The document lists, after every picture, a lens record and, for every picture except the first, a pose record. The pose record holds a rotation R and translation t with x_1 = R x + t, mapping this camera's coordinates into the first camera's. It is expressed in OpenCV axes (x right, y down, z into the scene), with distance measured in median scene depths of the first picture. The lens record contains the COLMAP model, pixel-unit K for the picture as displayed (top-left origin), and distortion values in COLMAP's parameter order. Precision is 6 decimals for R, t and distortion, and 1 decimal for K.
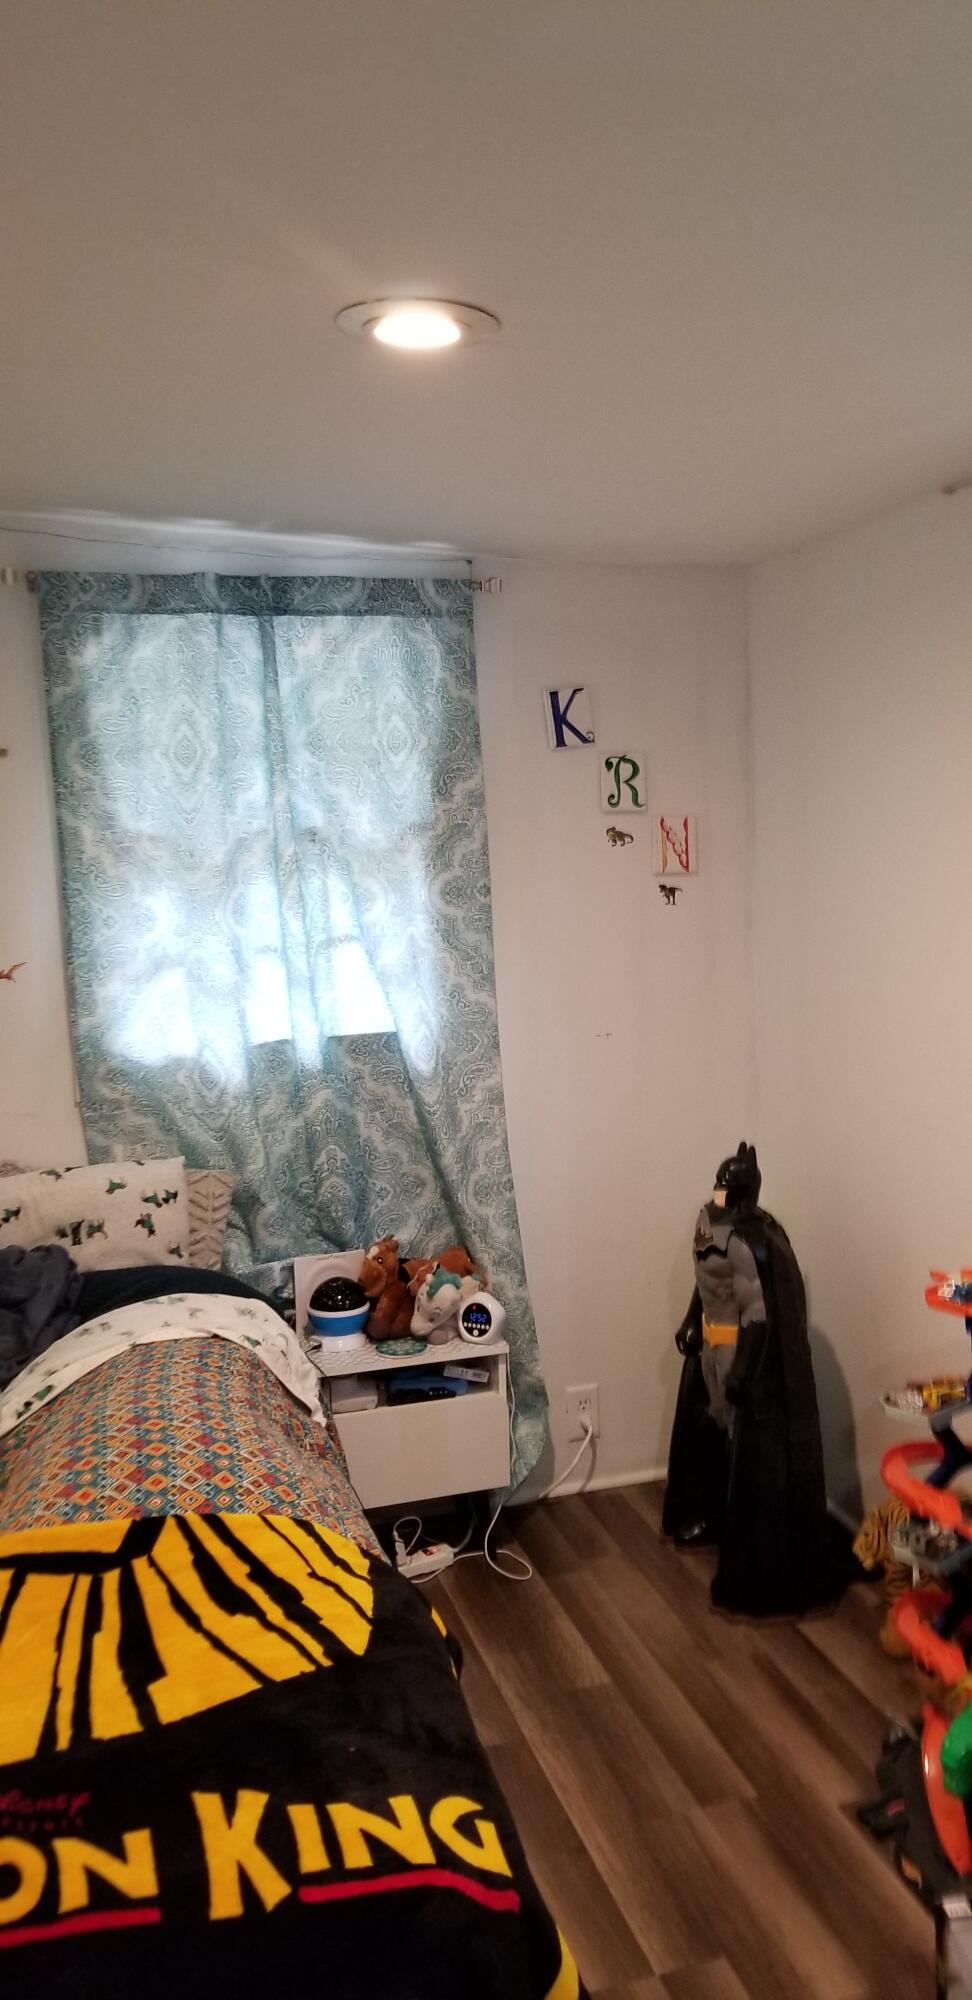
lens RADIAL K [[1620.3, 0, 499.1], [0, 1620.3, 985.3], [0, 0, 1]] dist [0.089847, -0.188013]
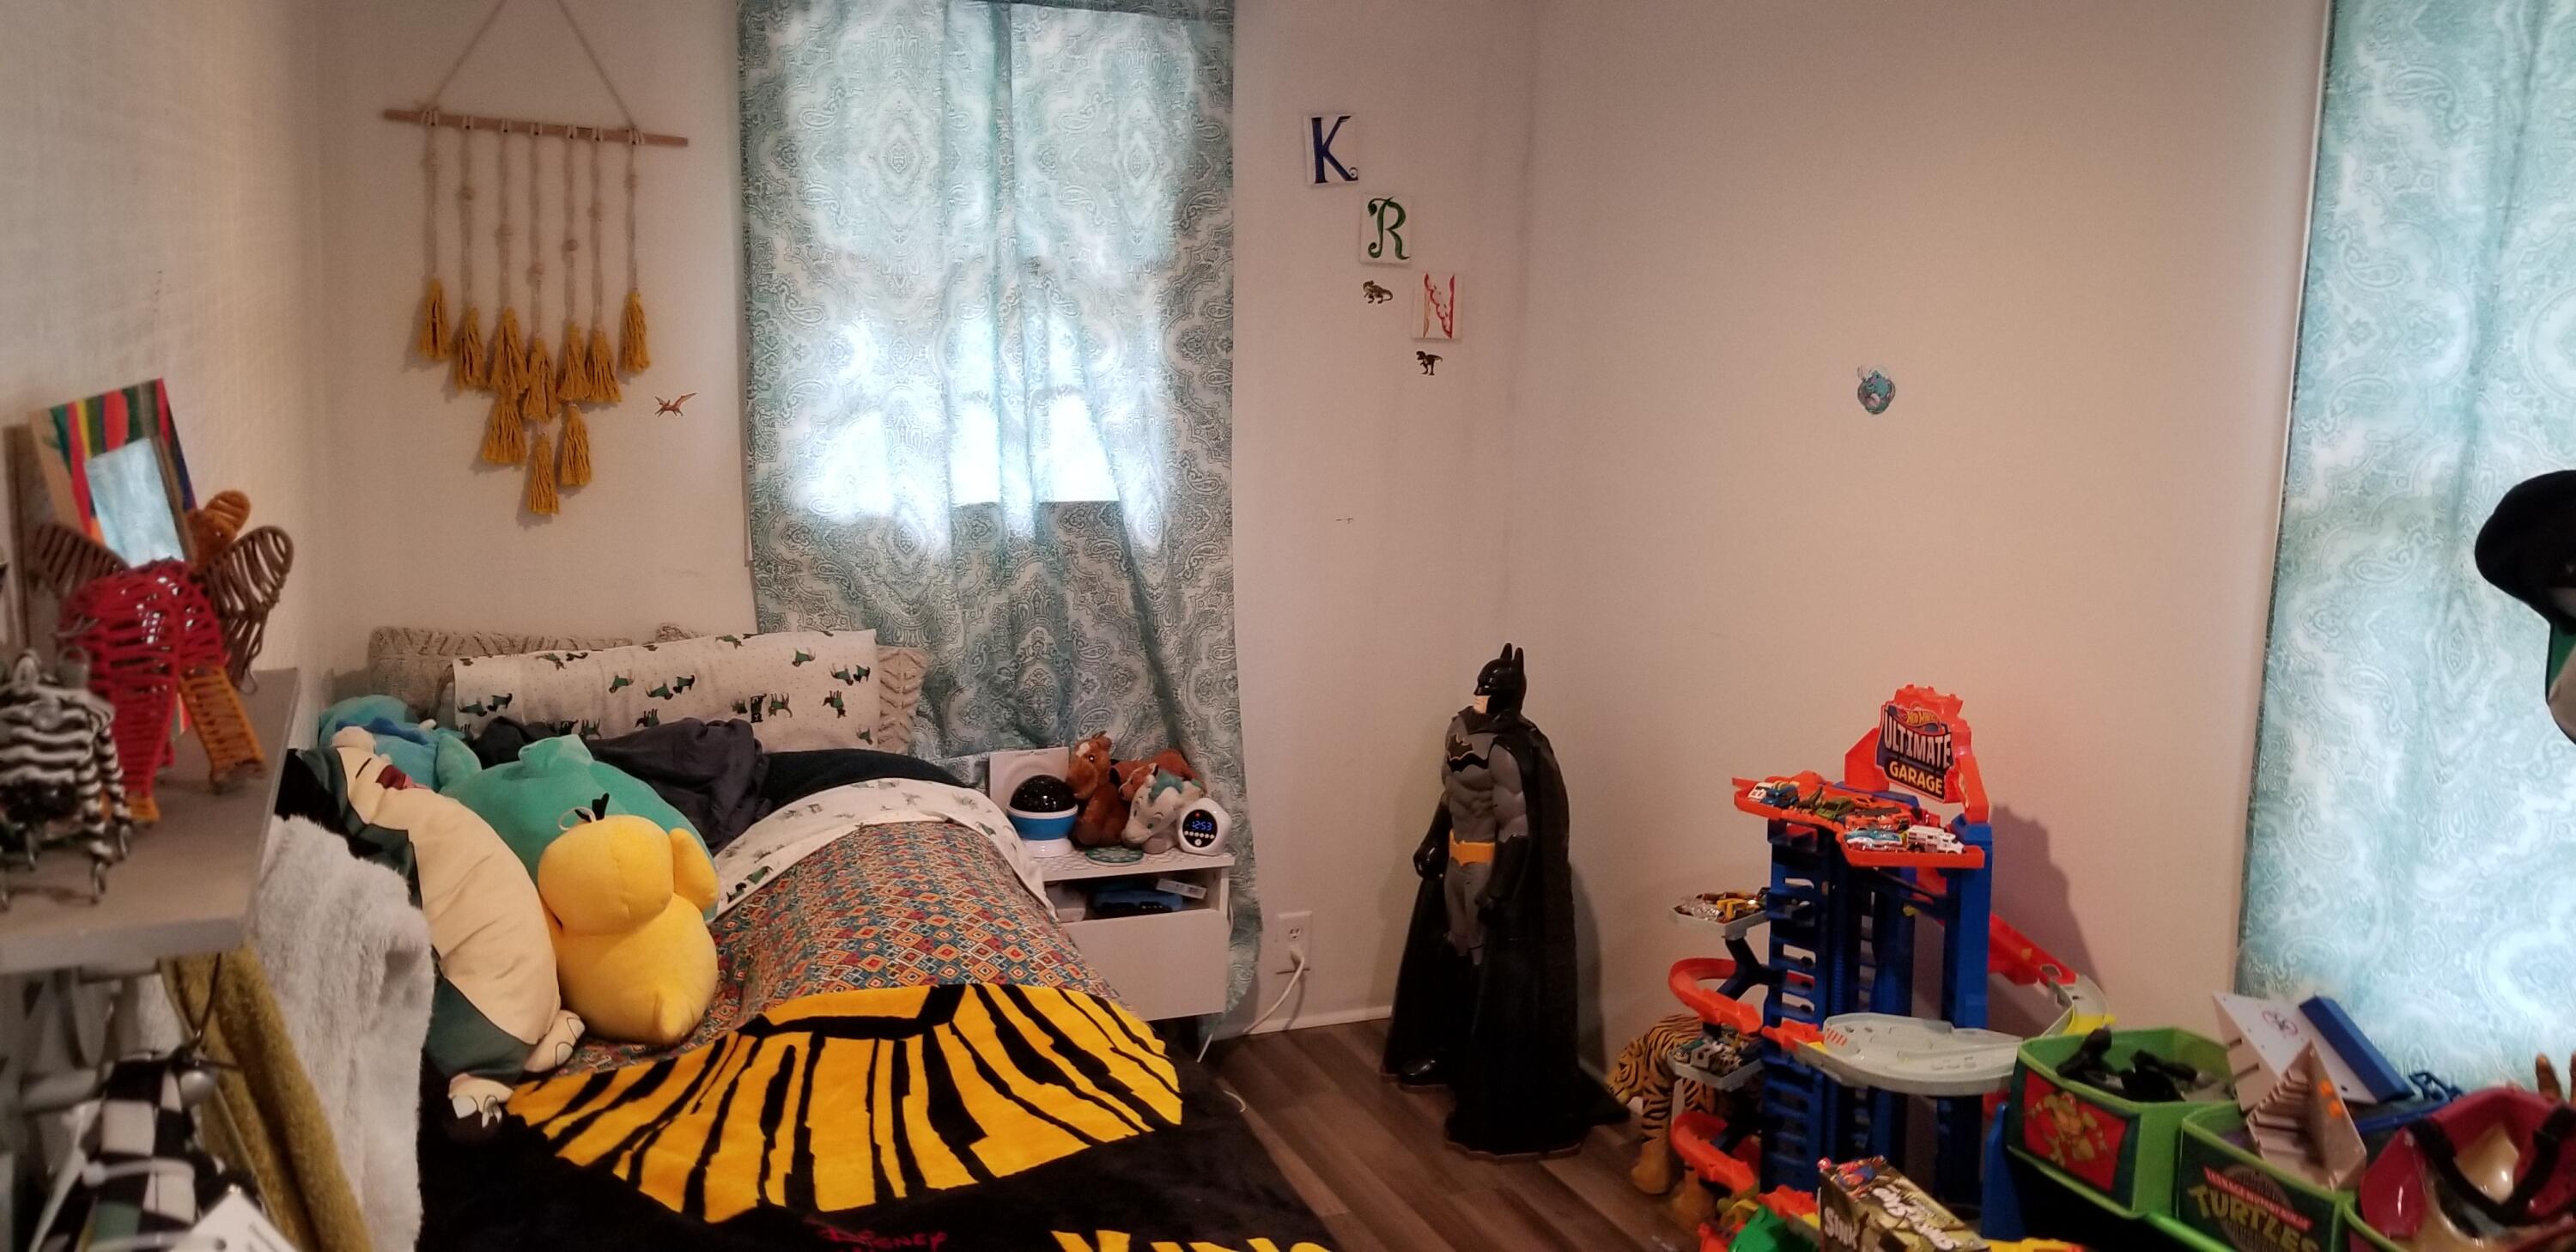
lens RADIAL K [[2087.0, 0, 1254.8], [0, 2087.0, 633.7], [0, 0, 1]] dist [0.089847, -0.188013]
pose [[0.992360, 0.049241, 0.113127, -0.119036], [-0.057138, 0.996071, 0.067657, 0.020288], [-0.109351, -0.073604, 0.991274, -0.130619]]
